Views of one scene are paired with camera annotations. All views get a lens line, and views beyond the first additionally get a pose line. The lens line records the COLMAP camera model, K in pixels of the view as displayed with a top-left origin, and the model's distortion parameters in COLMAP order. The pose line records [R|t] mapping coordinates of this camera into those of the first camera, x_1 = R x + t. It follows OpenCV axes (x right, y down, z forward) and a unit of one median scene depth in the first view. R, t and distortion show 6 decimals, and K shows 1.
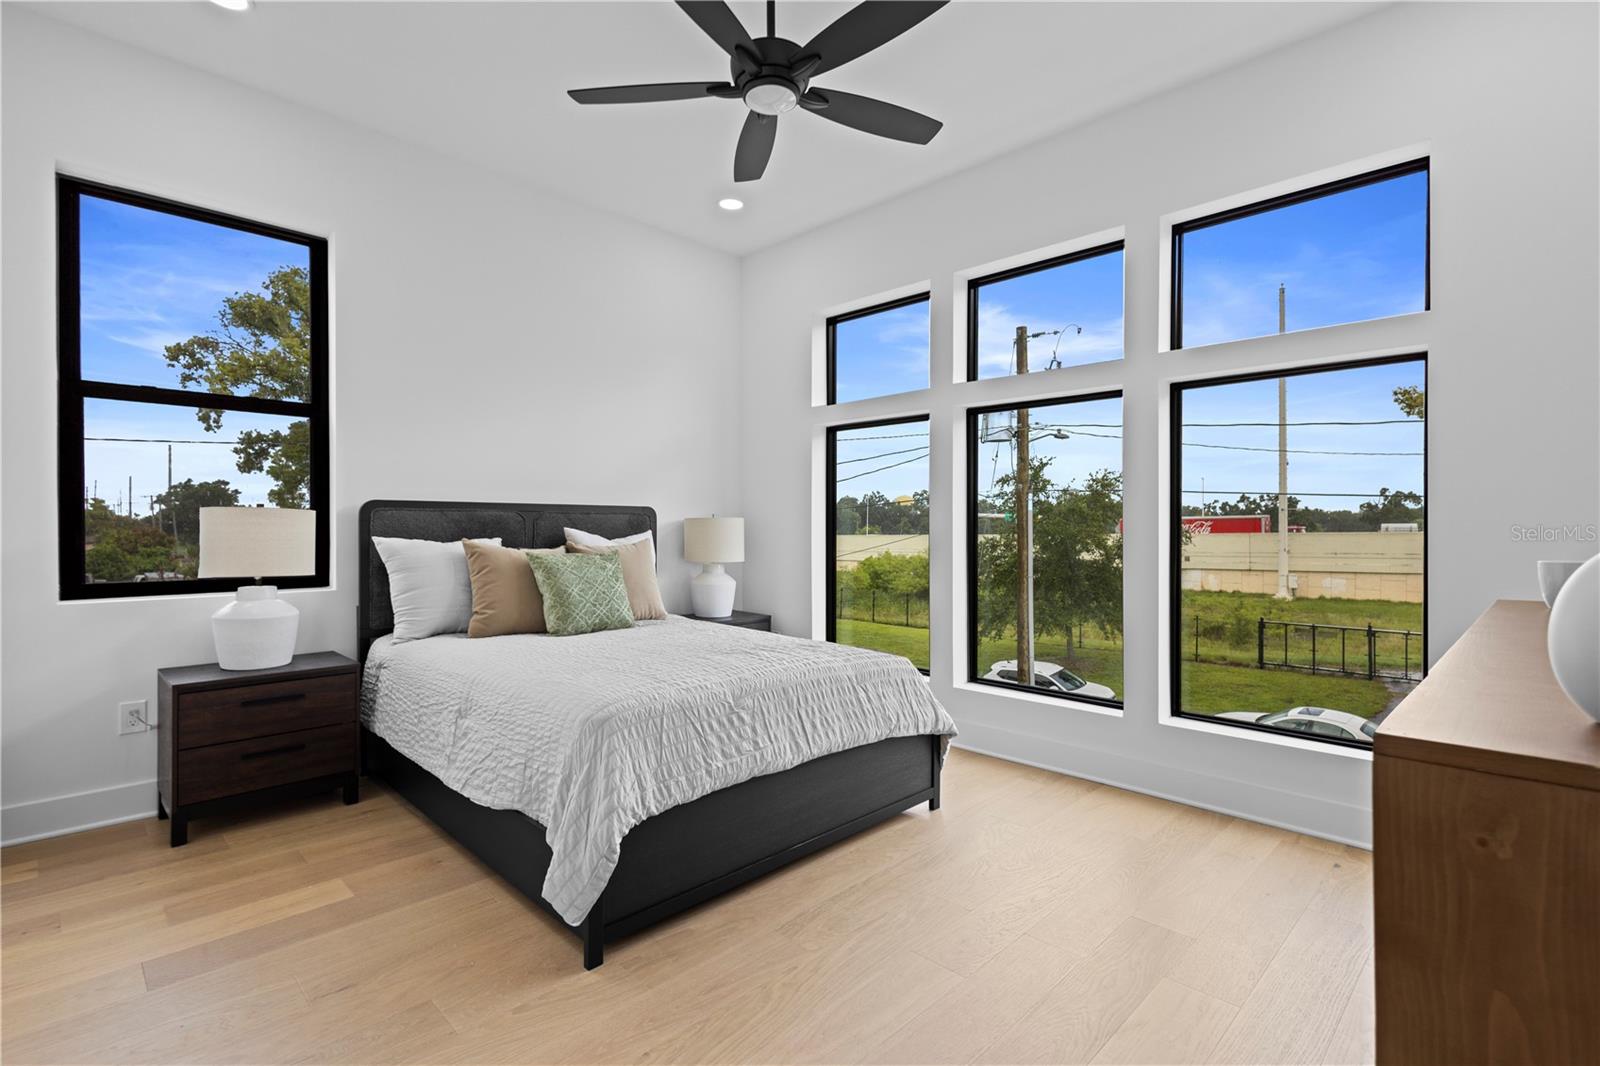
lens RADIAL K [[753.6, 0, 799.8], [0, 753.6, 527.1], [0, 0, 1]] dist [0.009190, -0.000239]
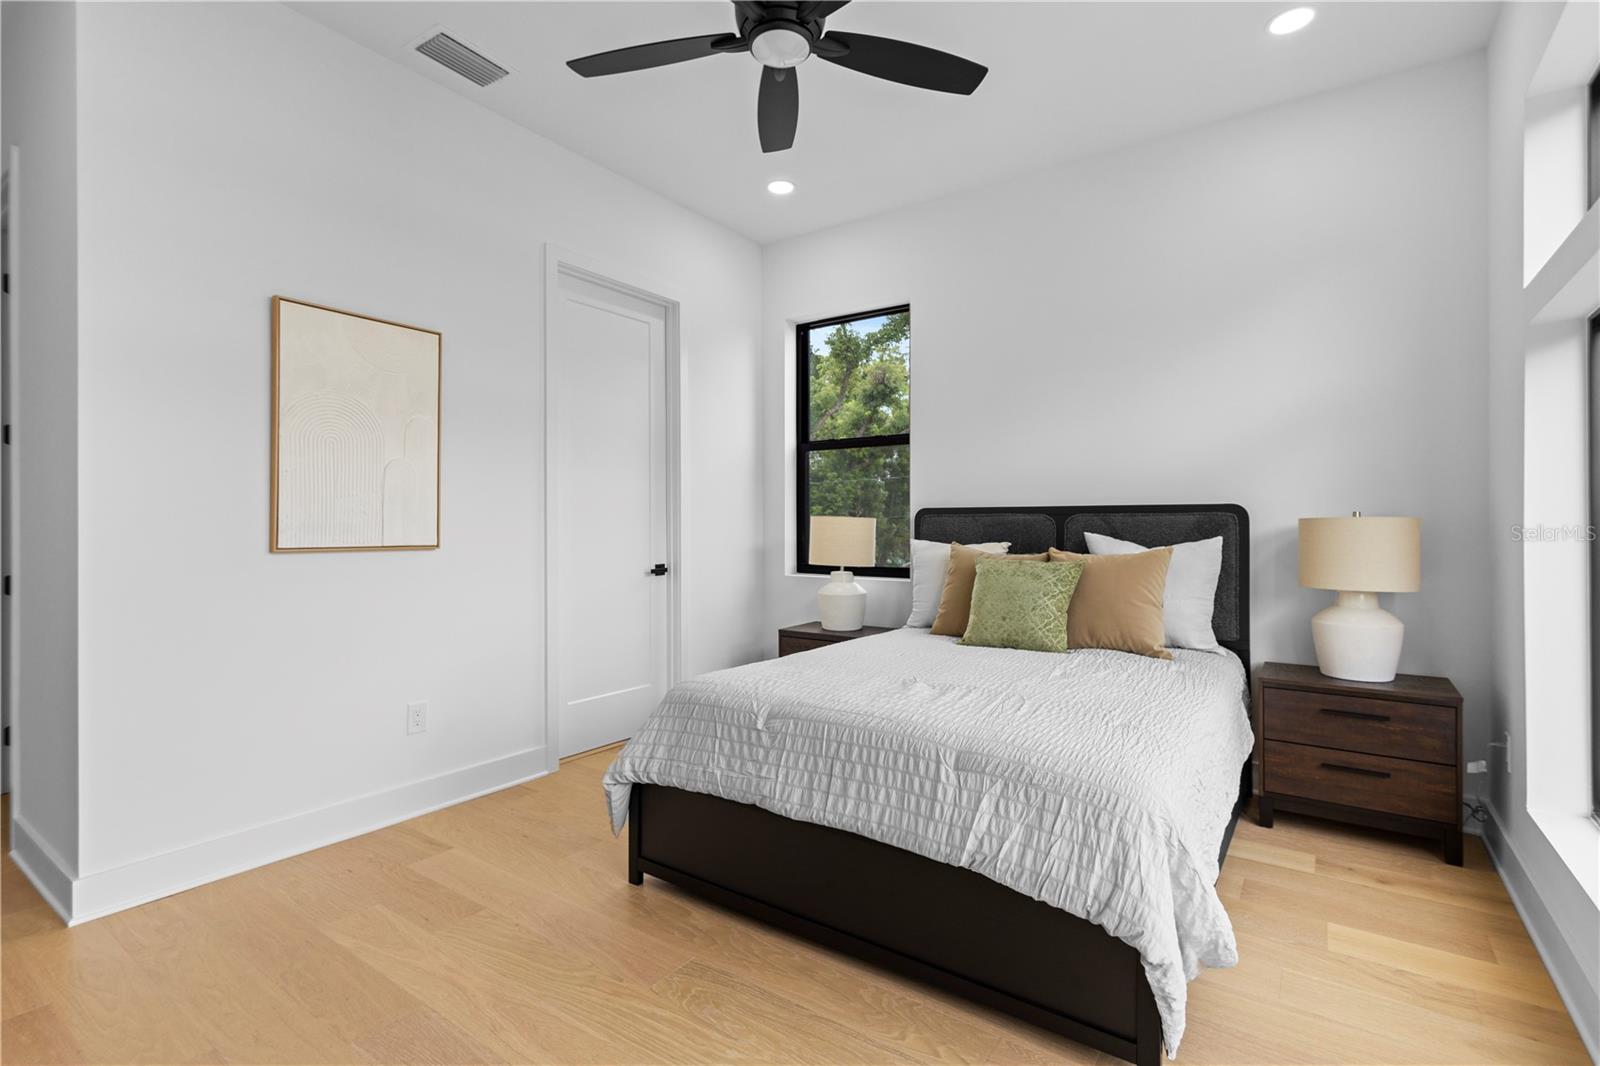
lens RADIAL K [[746.5, 0, 795.5], [0, 746.5, 528.0], [0, 0, 1]] dist [-0.005213, -0.000774]
pose [[0.163807, -0.003031, -0.986488, 0.631796], [-0.008528, 0.999954, -0.004488, 0.003073], [0.986456, 0.009148, 0.163773, 0.686312]]
